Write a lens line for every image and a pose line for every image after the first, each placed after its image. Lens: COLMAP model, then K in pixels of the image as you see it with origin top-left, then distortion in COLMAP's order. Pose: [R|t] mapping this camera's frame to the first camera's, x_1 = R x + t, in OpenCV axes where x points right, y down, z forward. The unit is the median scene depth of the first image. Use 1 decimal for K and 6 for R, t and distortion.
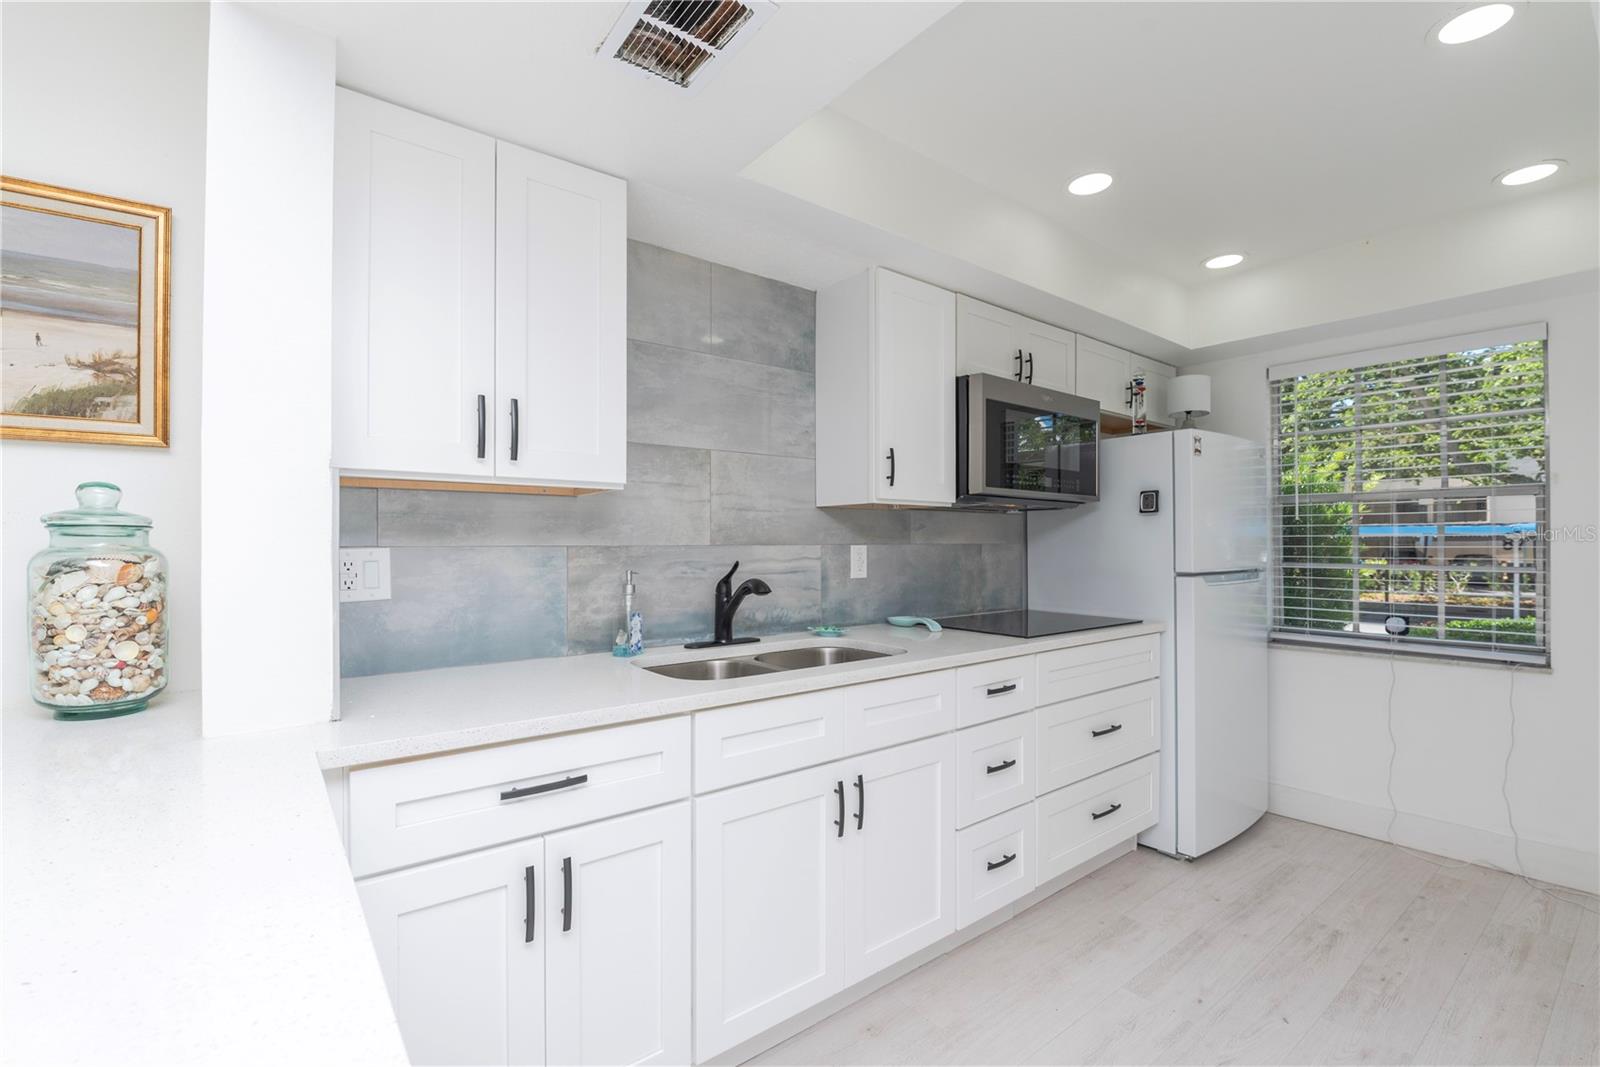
lens RADIAL K [[696.5, 0, 780.8], [0, 696.5, 539.9], [0, 0, 1]] dist [0.000812, -0.009368]
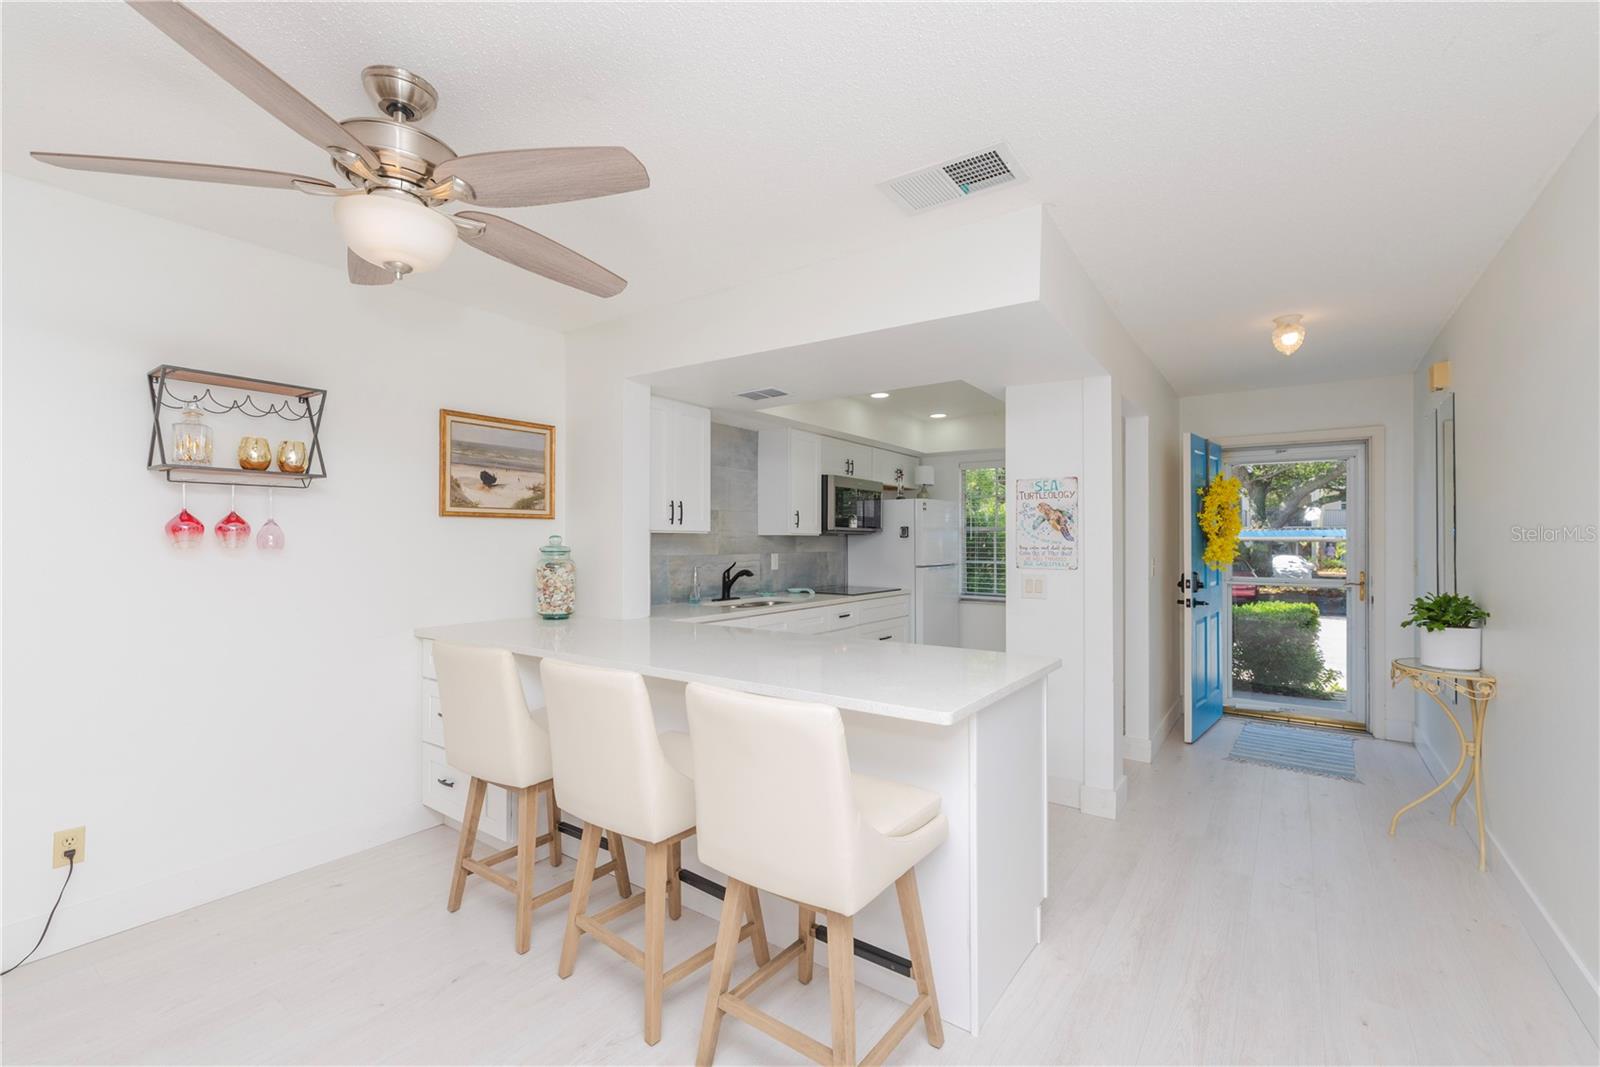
lens RADIAL K [[666.4, 0, 804.5], [0, 666.4, 536.4], [0, 0, 1]] dist [0.001142, -0.000112]
pose [[0.949999, 0.005946, 0.312197, -0.452385], [-0.004813, 0.999979, -0.004399, -0.037466], [-0.312217, 0.002677, 0.950007, -0.961434]]
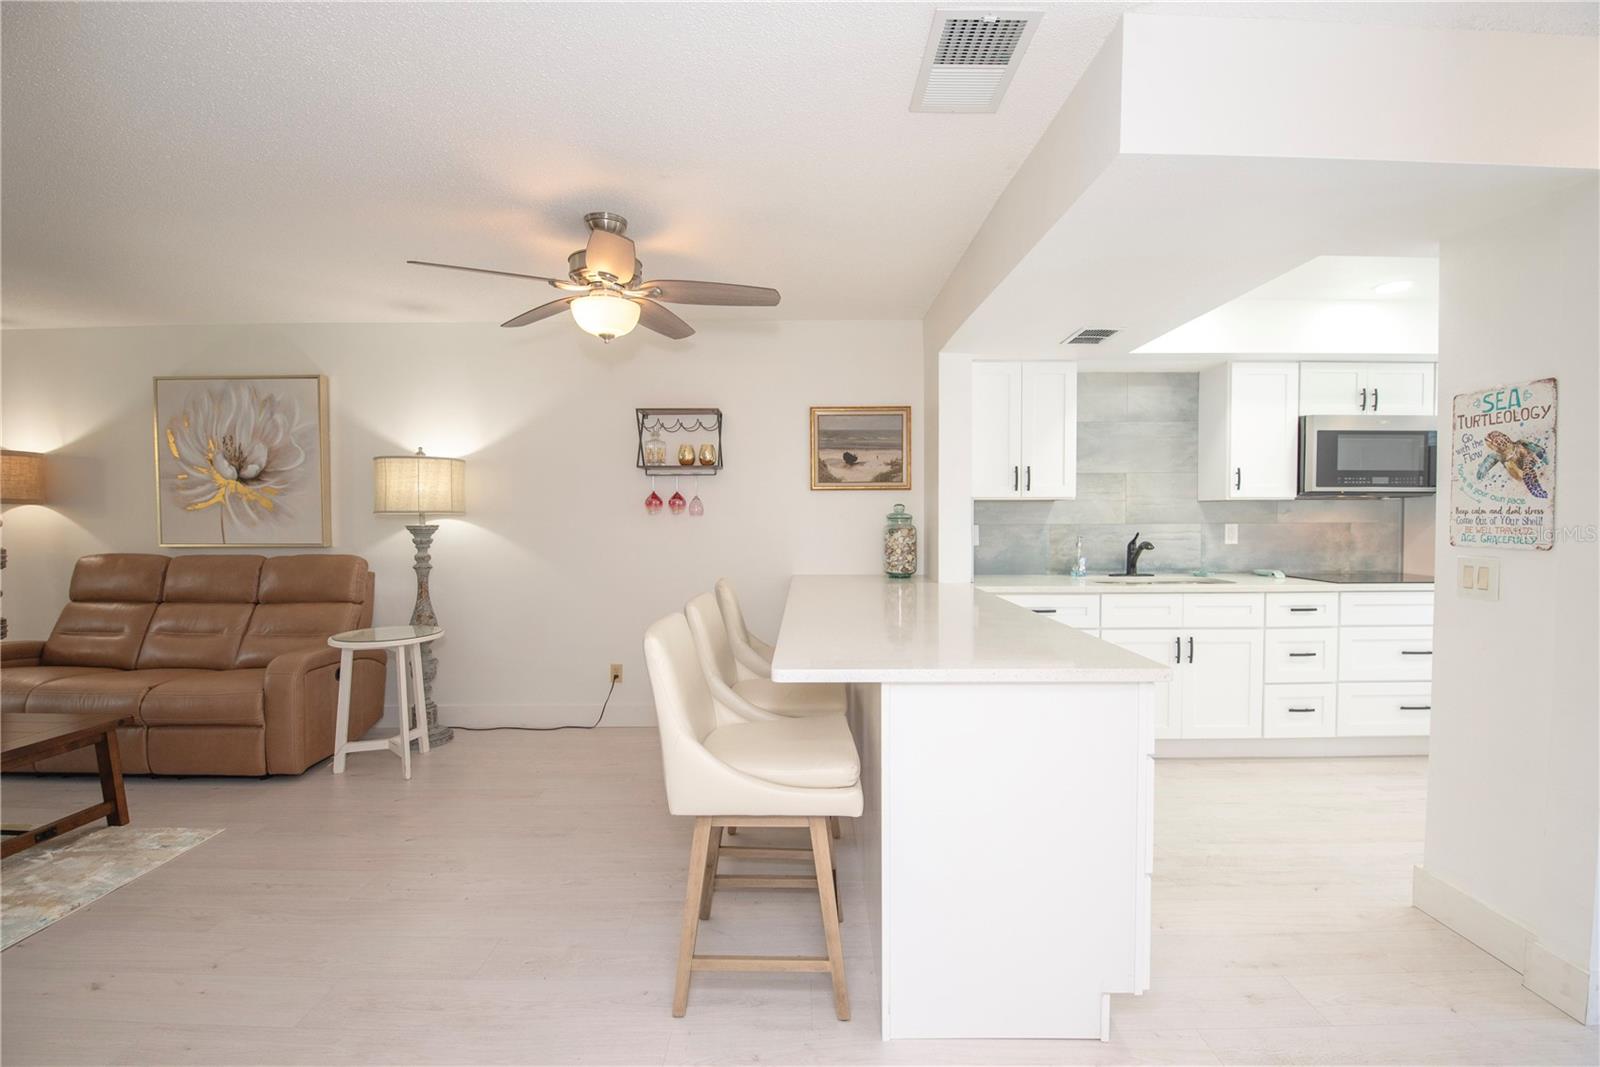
lens RADIAL K [[686.7, 0, 824.0], [0, 686.7, 534.7], [0, 0, 1]] dist [-0.020438, -0.000289]
pose [[0.815522, 0.014506, -0.578544, 0.279639], [0.004400, 0.999501, 0.031264, -0.022329], [0.578709, -0.028042, 0.815052, -0.903025]]
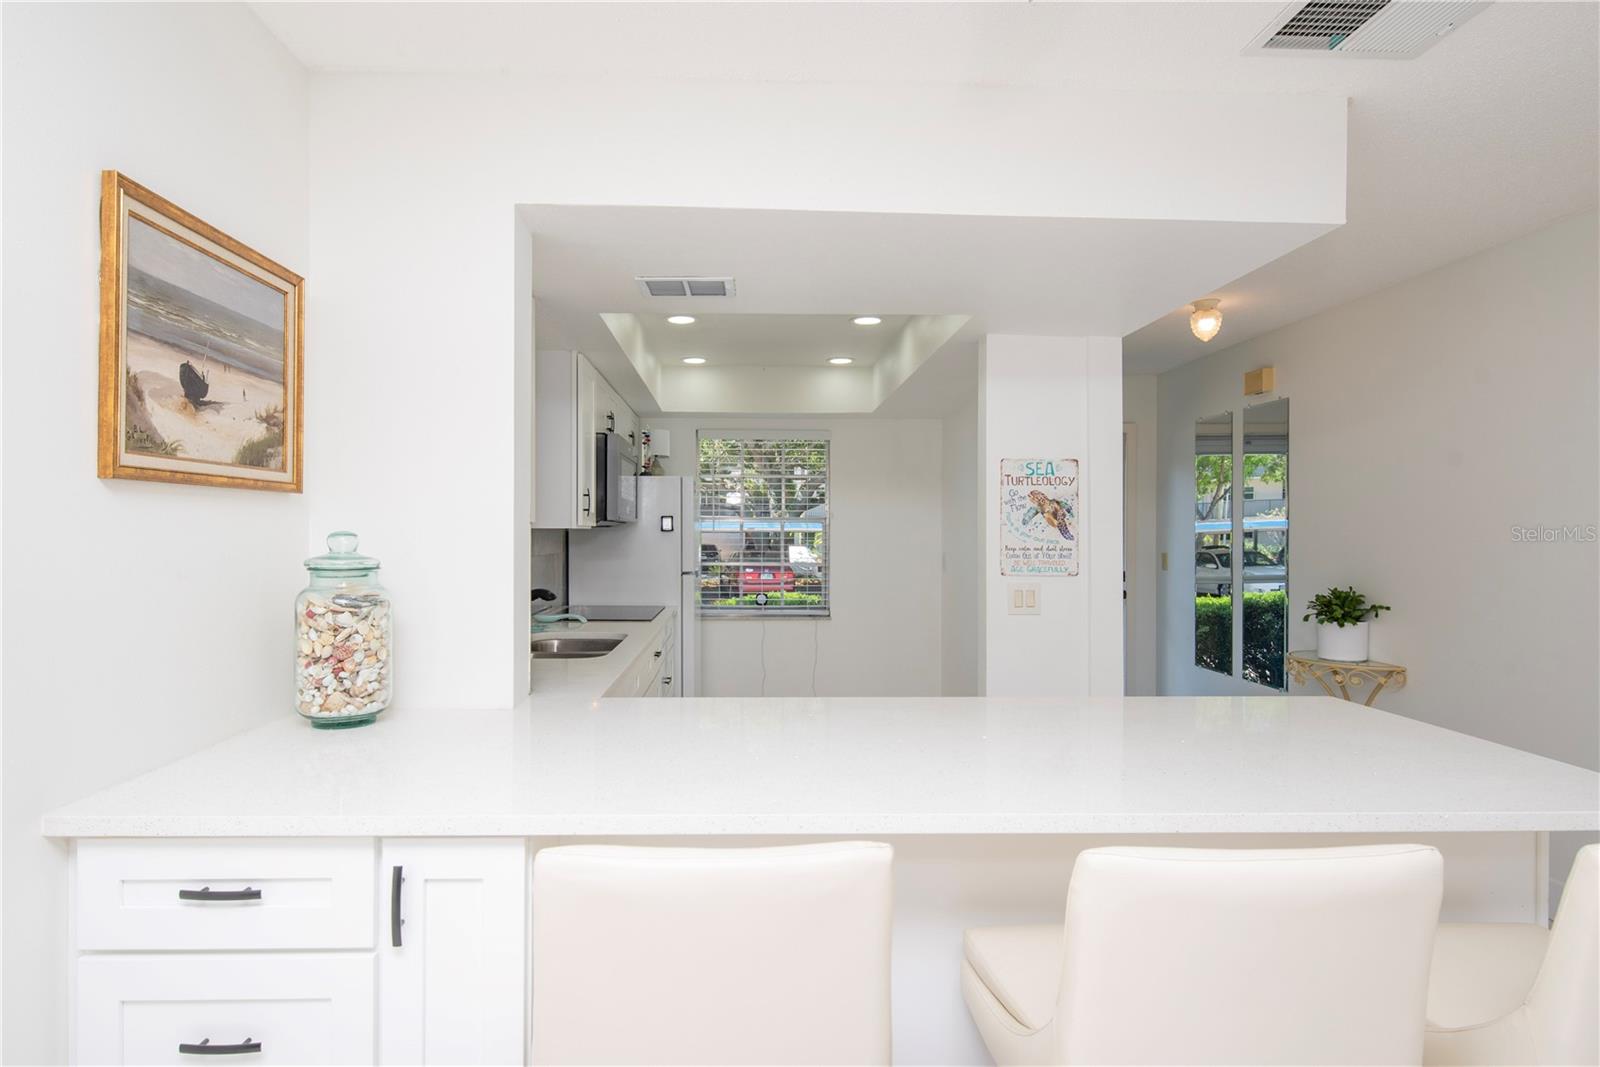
lens RADIAL K [[845.1, 0, 776.2], [0, 845.1, 531.1], [0, 0, 1]] dist [0.000917, -0.001047]
pose [[0.583329, 0.005686, 0.812216, -0.903113], [-0.007827, 0.999968, -0.001379, -0.045465], [-0.812199, -0.005552, 0.583355, -0.241022]]
